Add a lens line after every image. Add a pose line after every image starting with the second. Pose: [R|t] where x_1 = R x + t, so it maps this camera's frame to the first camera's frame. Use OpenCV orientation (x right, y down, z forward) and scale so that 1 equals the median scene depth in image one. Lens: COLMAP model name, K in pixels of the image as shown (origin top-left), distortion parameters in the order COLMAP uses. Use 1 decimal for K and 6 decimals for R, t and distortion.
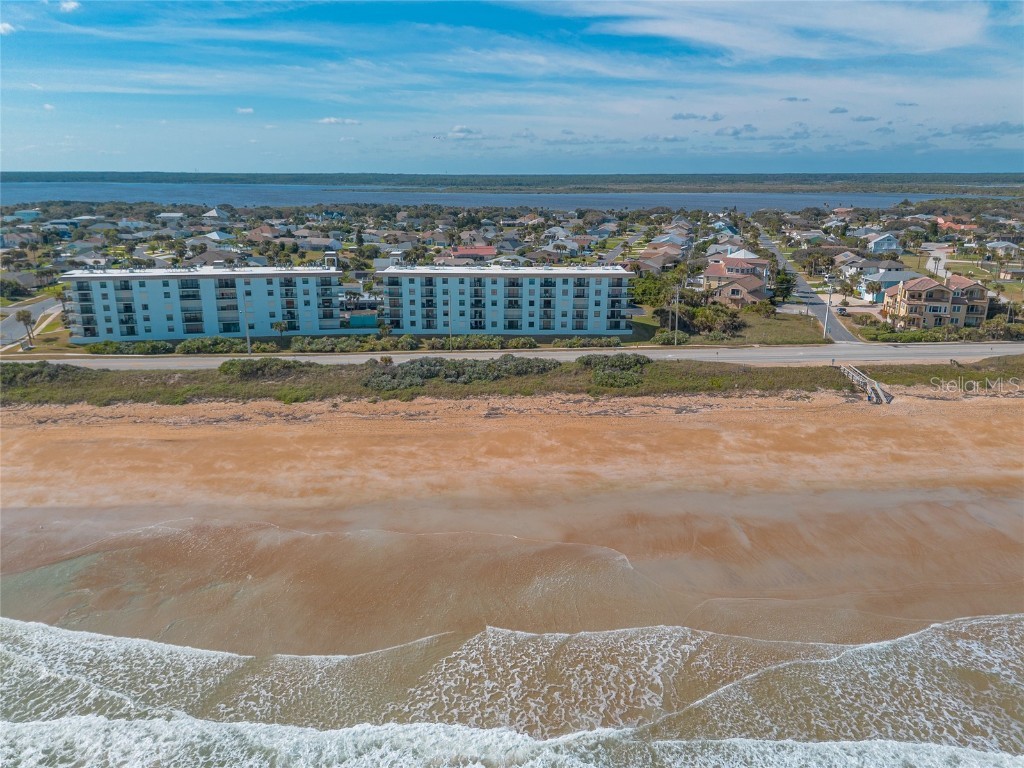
lens RADIAL K [[752.9, 0, 491.8], [0, 752.9, 379.5], [0, 0, 1]] dist [0.101816, -0.147312]
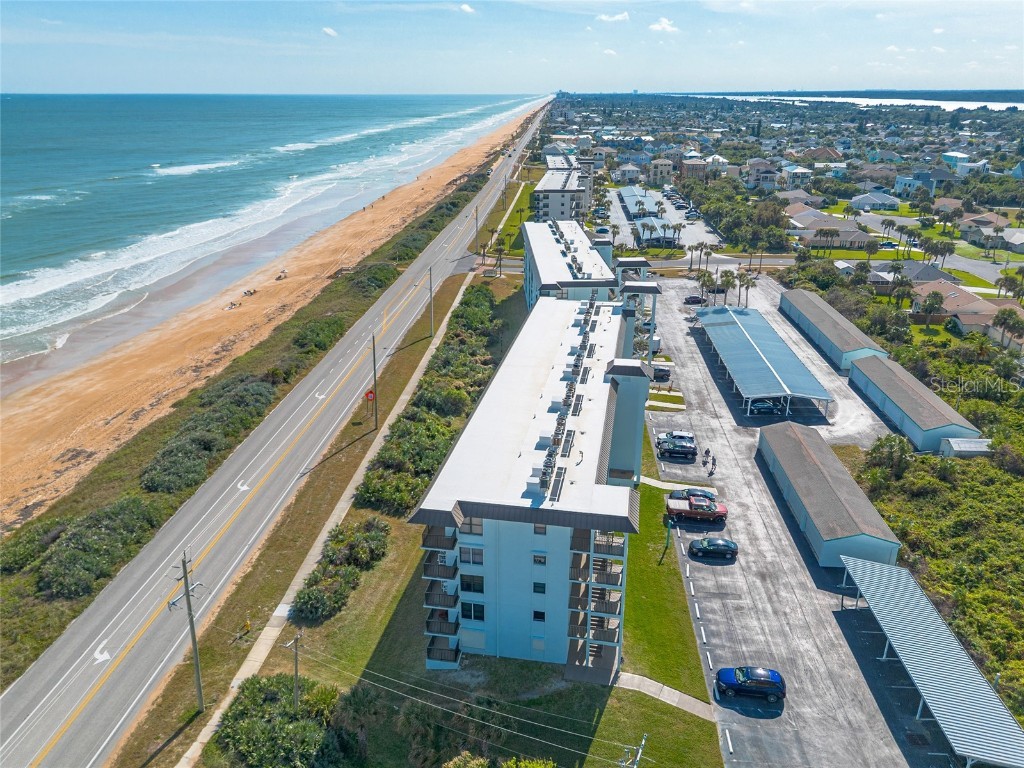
lens RADIAL K [[733.0, 0, 510.2], [0, 733.0, 382.6], [0, 0, 1]] dist [0.070974, -0.064872]
pose [[-0.151649, 0.360154, -0.920484, 0.433489], [-0.256782, 0.884926, 0.388546, -0.305226], [0.954498, 0.295286, -0.041717, 1.012526]]
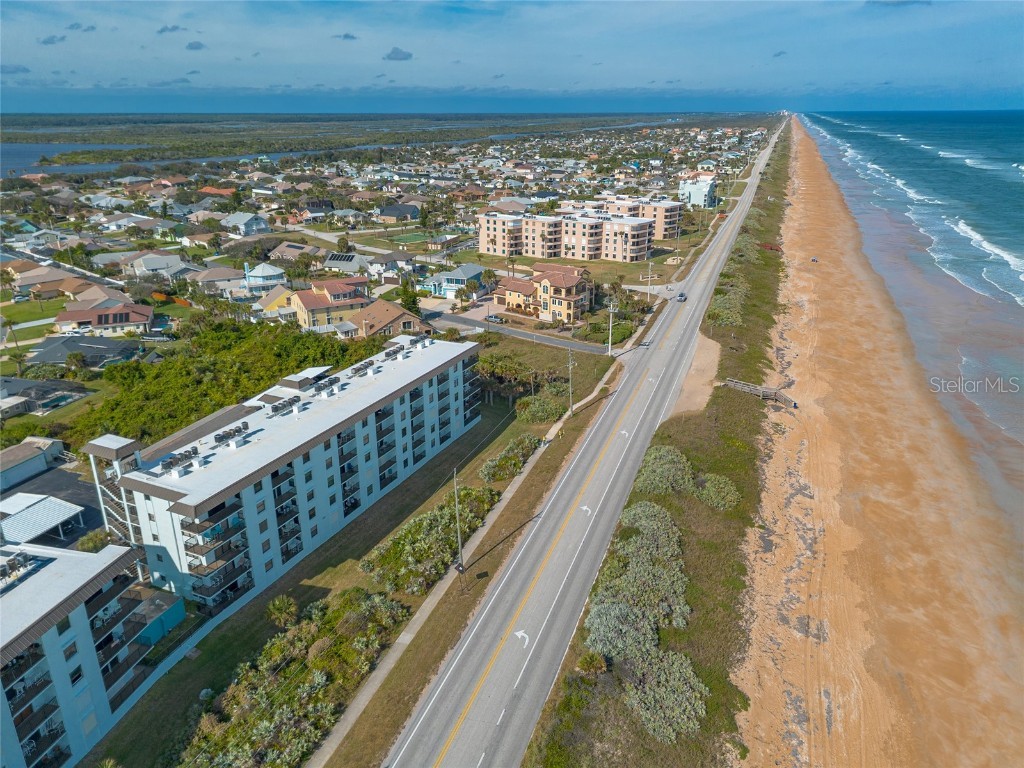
lens RADIAL K [[724.8, 0, 512.9], [0, 724.8, 387.1], [0, 0, 1]] dist [0.110469, -0.130420]
pose [[0.402062, -0.325241, 0.855900, -0.409076], [0.243330, 0.939125, 0.242561, -0.258259], [-0.882687, 0.110742, 0.456727, 0.639439]]
